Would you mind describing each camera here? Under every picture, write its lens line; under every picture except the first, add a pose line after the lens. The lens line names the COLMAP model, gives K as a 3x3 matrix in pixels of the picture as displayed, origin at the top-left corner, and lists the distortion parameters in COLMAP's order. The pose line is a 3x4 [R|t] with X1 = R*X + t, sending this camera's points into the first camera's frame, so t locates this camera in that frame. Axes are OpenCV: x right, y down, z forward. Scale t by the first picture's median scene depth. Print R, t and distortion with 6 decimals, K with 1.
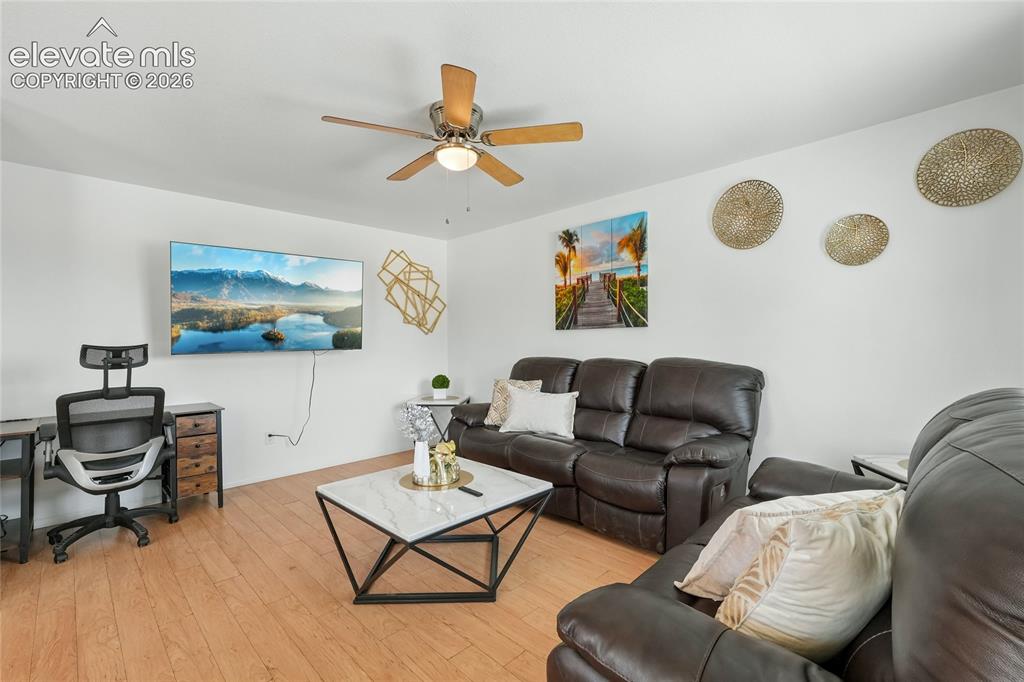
lens RADIAL K [[448.1, 0, 515.3], [0, 448.1, 339.3], [0, 0, 1]] dist [0.001920, 0.000335]
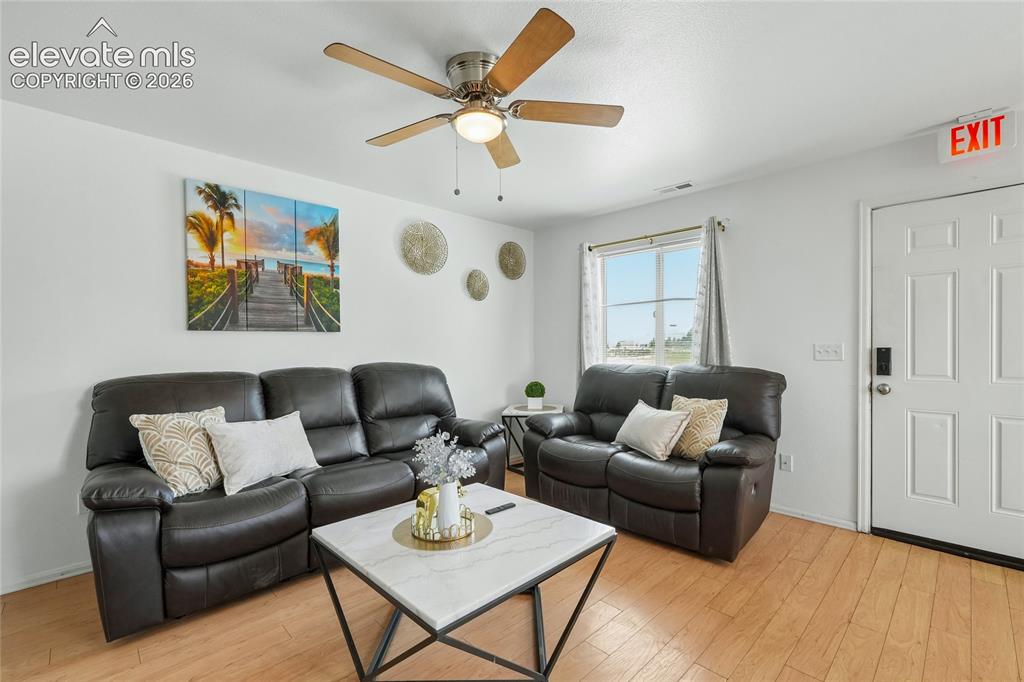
lens RADIAL K [[448.1, 0, 515.3], [0, 448.1, 339.3], [0, 0, 1]] dist [0.001920, 0.000335]
pose [[0.009732, 0.022343, 0.999703, -0.598658], [0.006894, 0.999725, -0.022411, 0.009990], [-0.999929, 0.007110, 0.009575, 0.581072]]
